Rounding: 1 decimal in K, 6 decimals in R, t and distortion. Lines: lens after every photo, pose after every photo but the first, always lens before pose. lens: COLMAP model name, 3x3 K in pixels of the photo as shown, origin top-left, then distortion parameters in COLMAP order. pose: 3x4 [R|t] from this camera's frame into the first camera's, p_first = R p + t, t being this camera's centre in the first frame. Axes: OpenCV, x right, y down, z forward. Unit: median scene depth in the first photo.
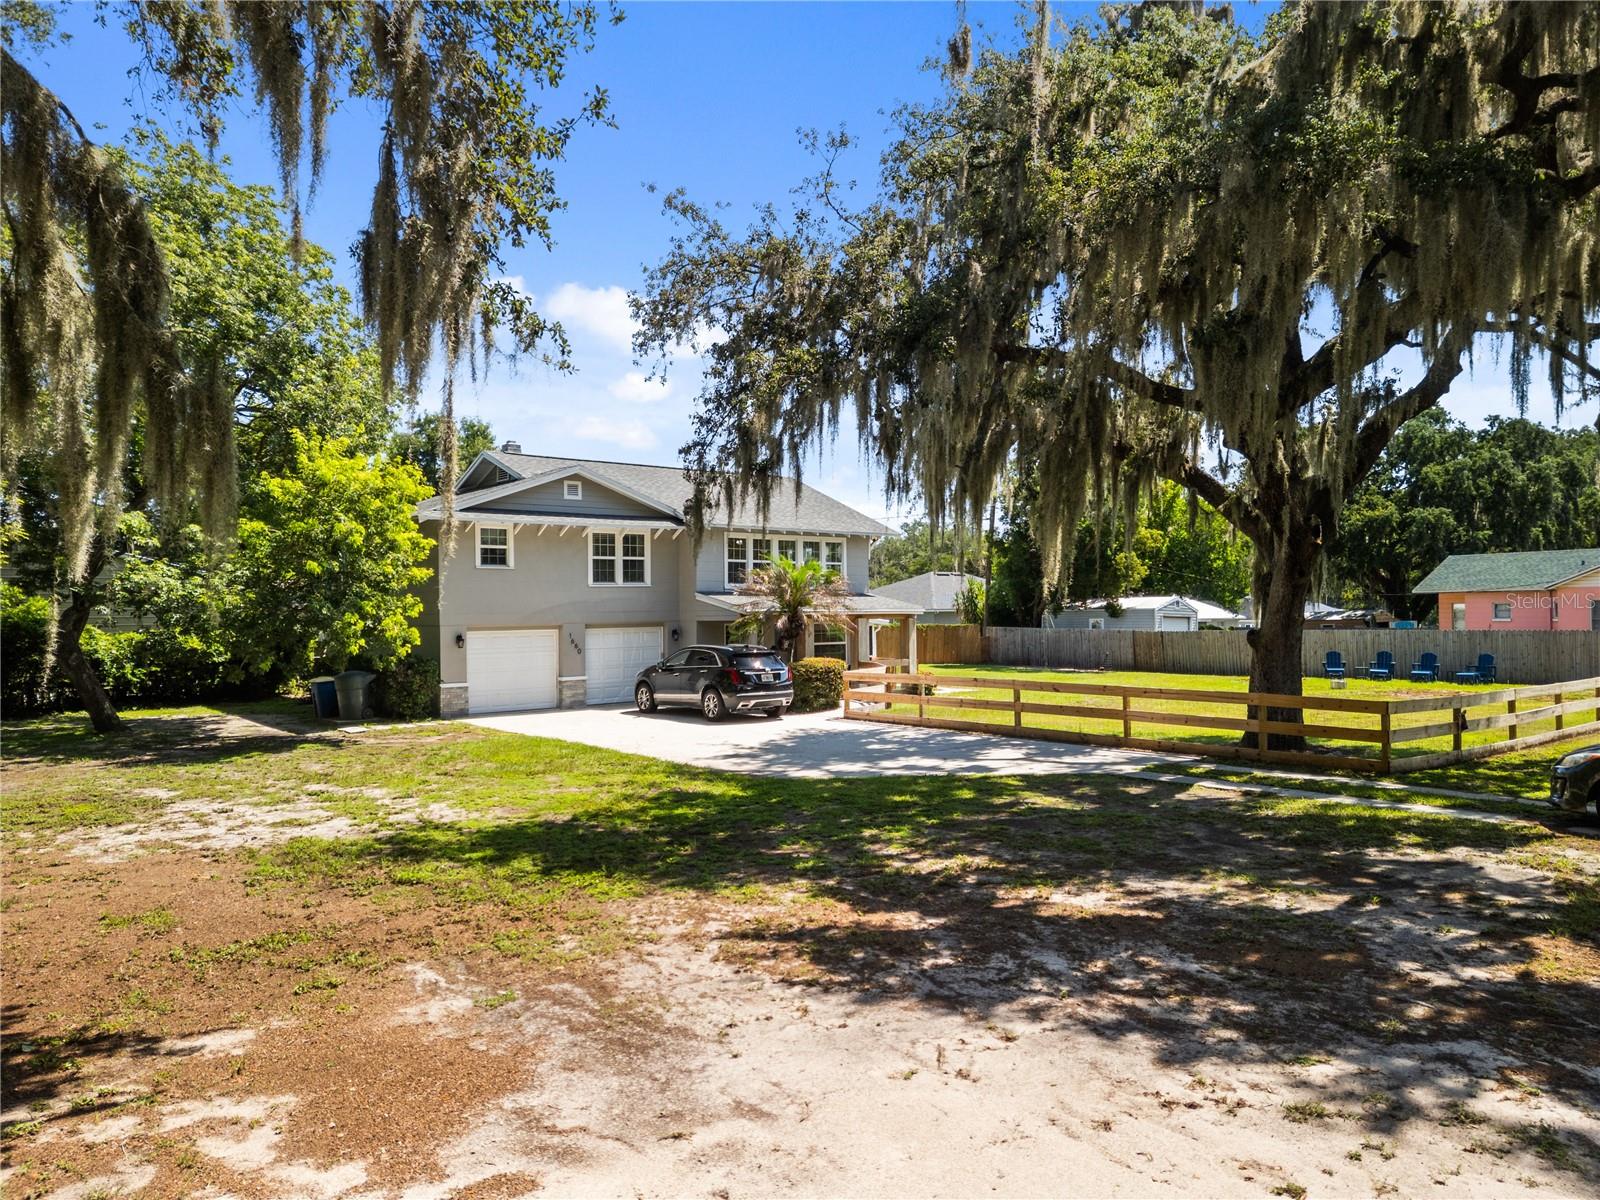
lens RADIAL K [[1111.1, 0, 800.0], [0, 1111.1, 600.0], [0, 0, 1]] dist [0.095819, -0.090758]
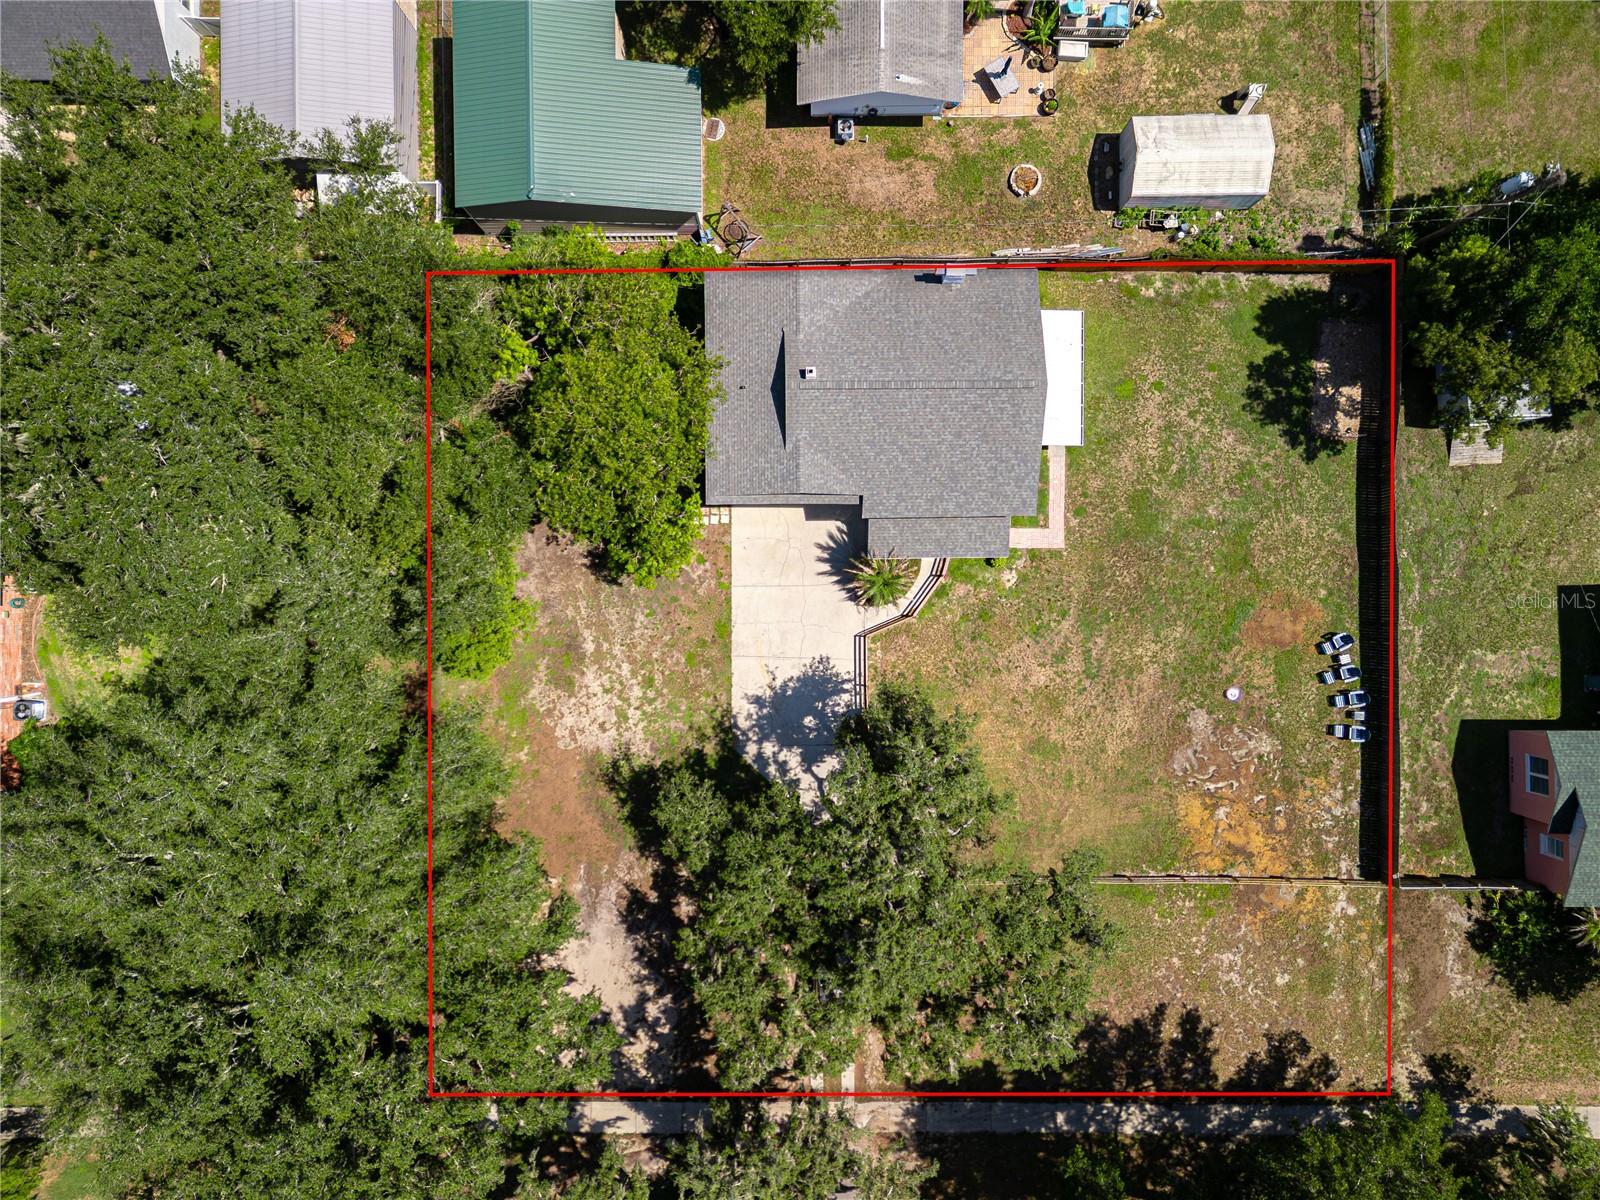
lens RADIAL K [[1111.1, 0, 800.0], [0, 1111.1, 600.0], [0, 0, 1]] dist [0.095819, -0.090758]
pose [[0.776385, 0.630165, -0.010913, -0.116596], [-0.000400, 0.017808, 0.999841, -2.898391], [0.630259, -0.776257, 0.014078, 1.334608]]
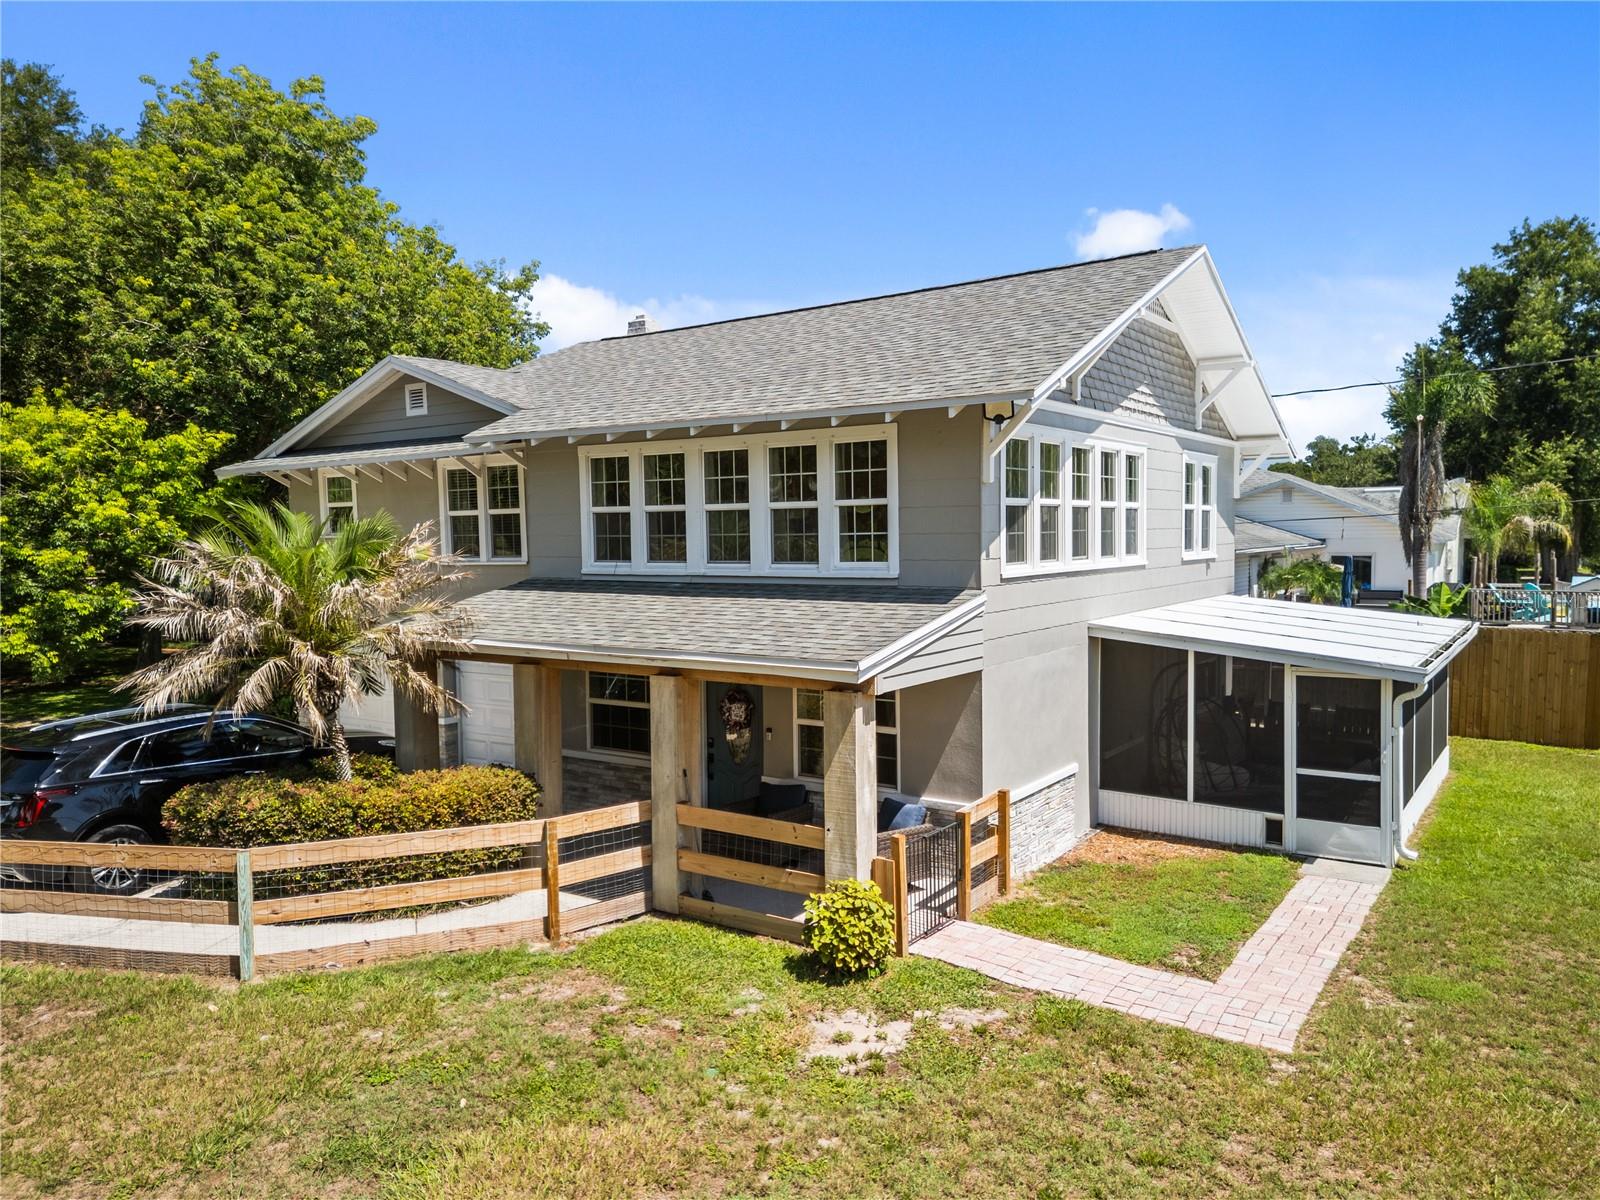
lens RADIAL K [[1122.2, 0, 800.0], [0, 1122.2, 600.0], [0, 0, 1]] dist [0.041821, -0.004648]
pose [[0.277973, 0.065401, -0.958360, 0.687442], [0.011392, 0.997385, 0.071369, -0.053481], [0.960521, -0.030756, 0.276501, 1.641045]]
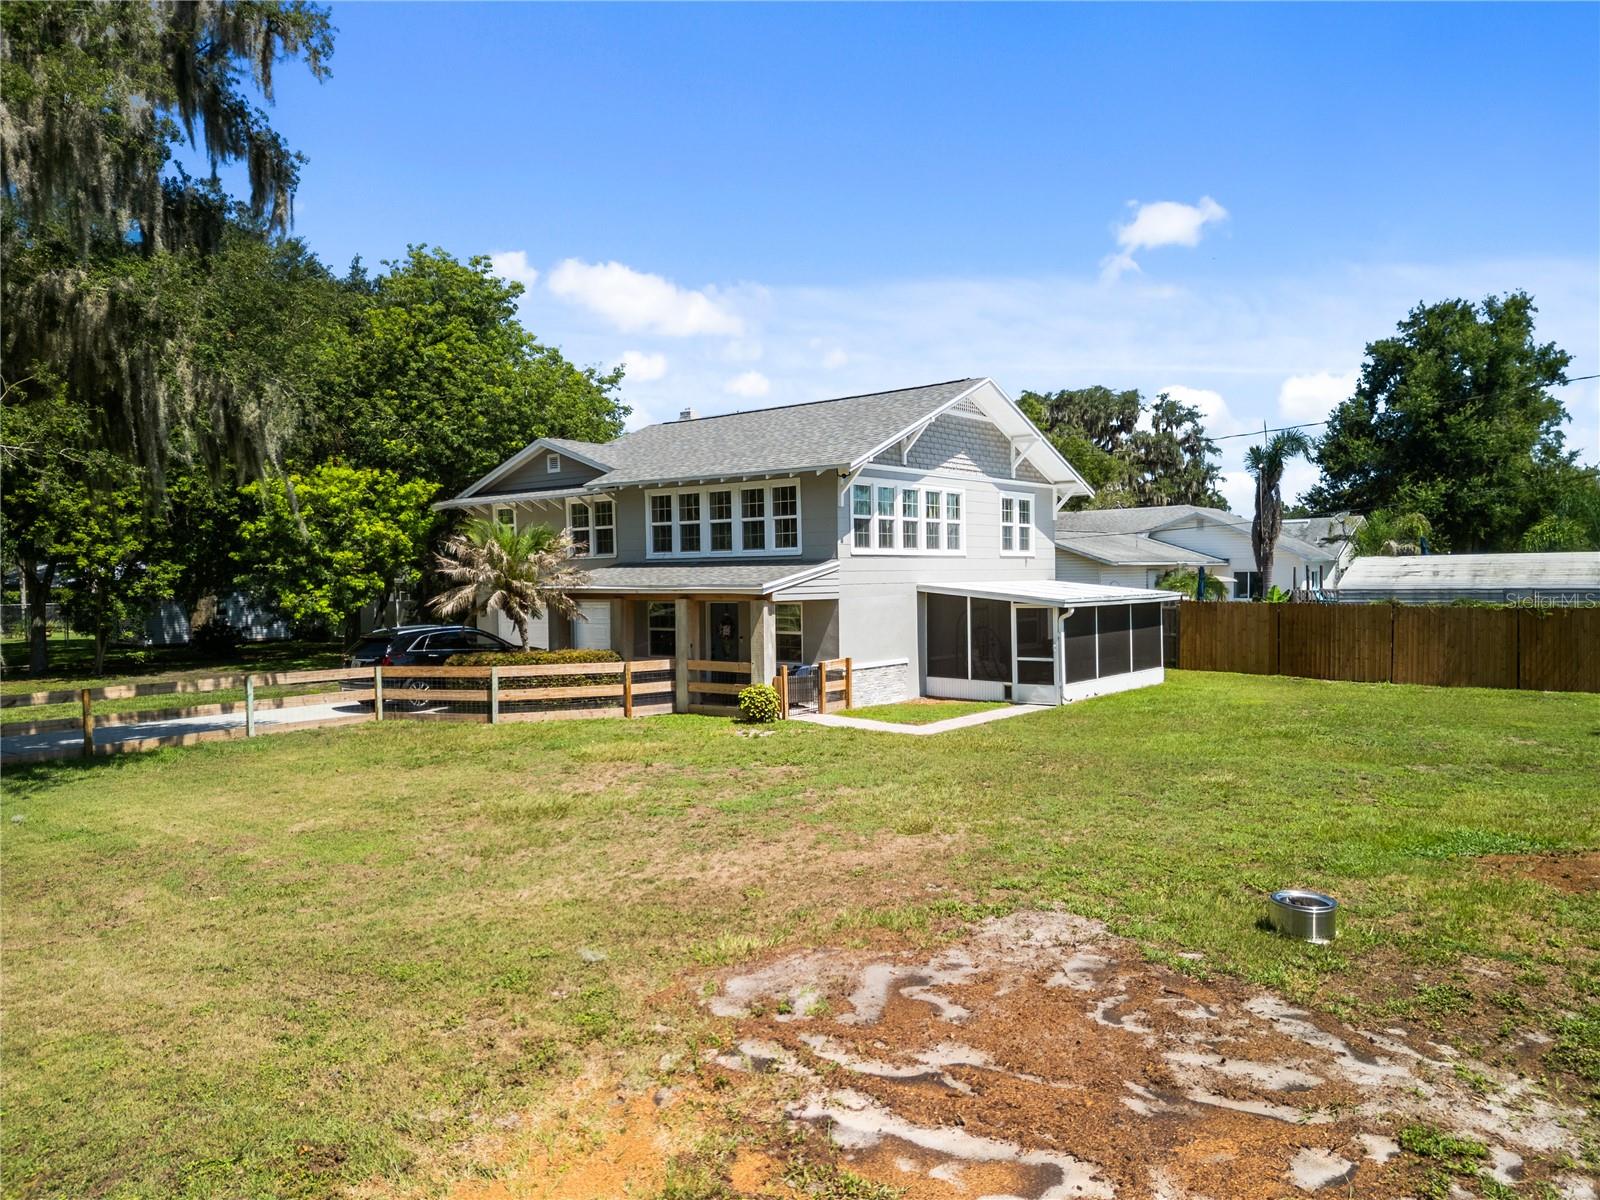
lens RADIAL K [[1111.1, 0, 800.0], [0, 1111.1, 600.0], [0, 0, 1]] dist [0.095819, -0.090758]
pose [[0.209629, 0.030460, -0.977306, 1.336813], [0.012158, 0.999356, 0.033755, -0.010116], [0.977705, -0.018958, 0.209124, 1.605158]]
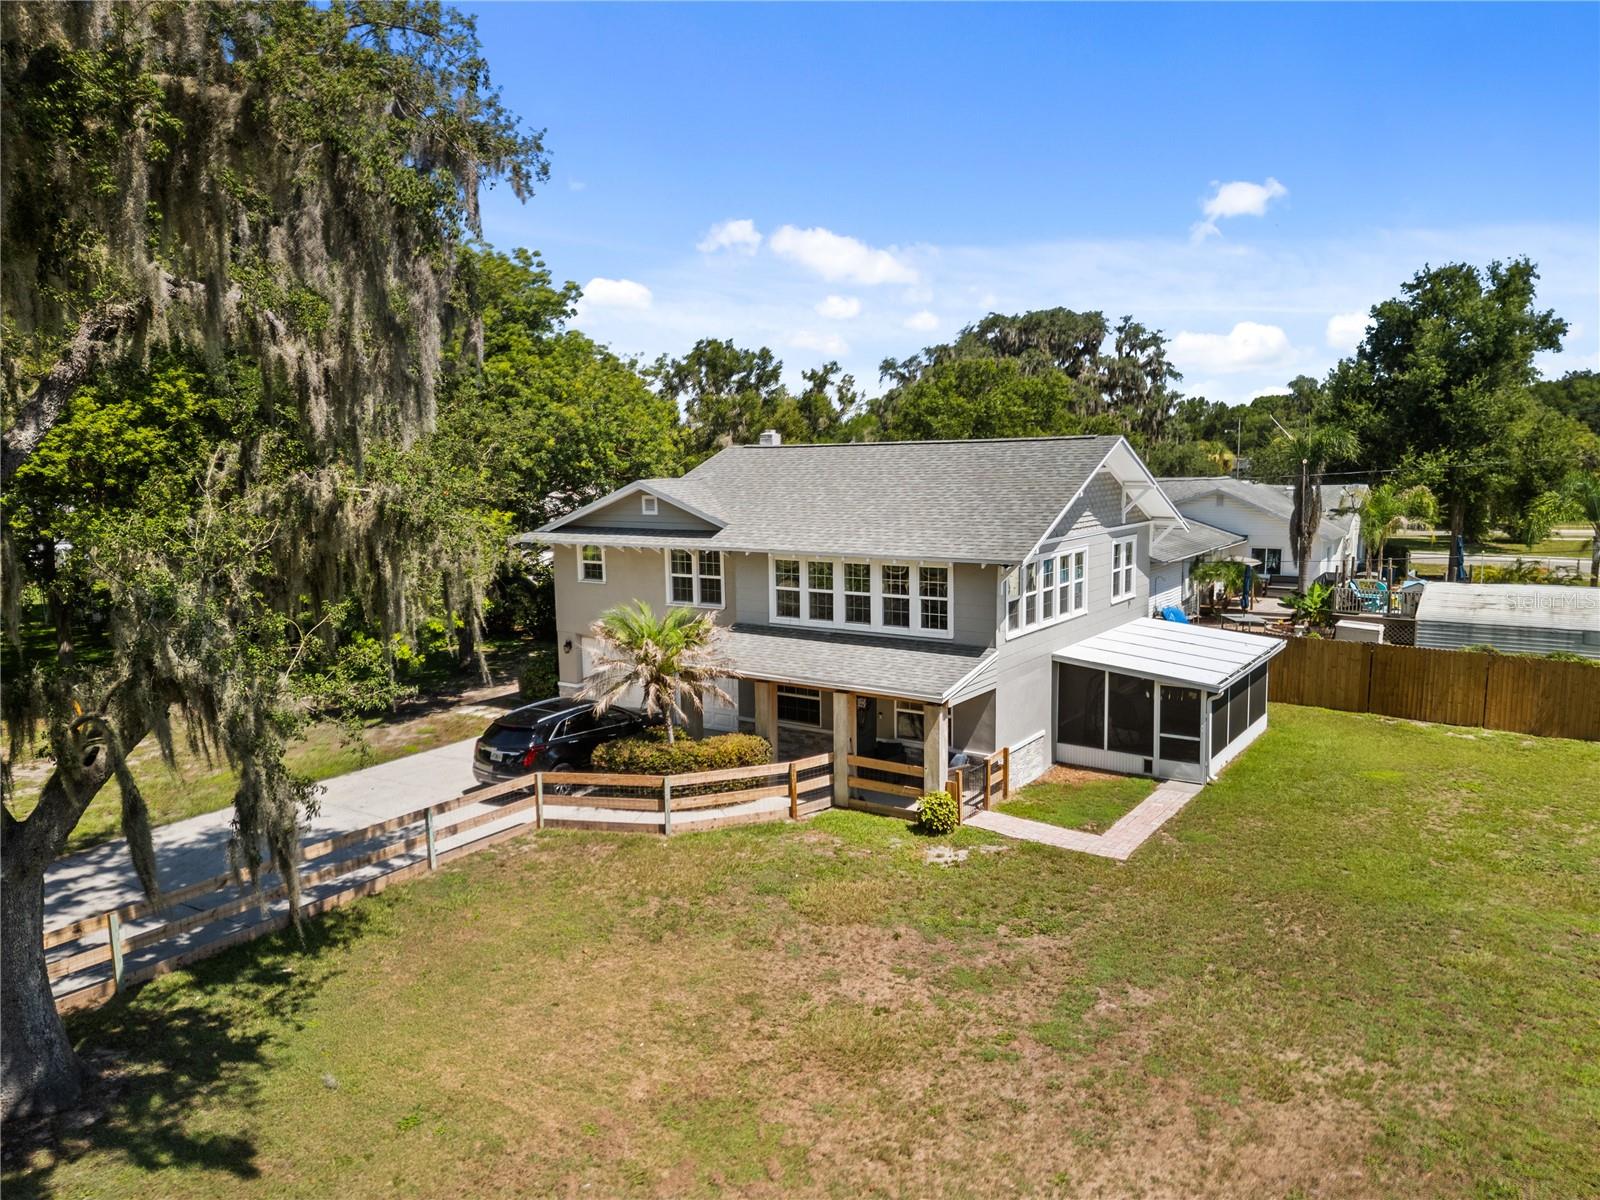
lens RADIAL K [[1111.1, 0, 800.0], [0, 1111.1, 600.0], [0, 0, 1]] dist [0.095819, -0.090758]
pose [[0.286568, 0.131686, -0.948967, 1.223585], [0.010808, 0.990001, 0.140644, -0.243240], [0.957999, -0.050561, 0.282279, 1.354511]]
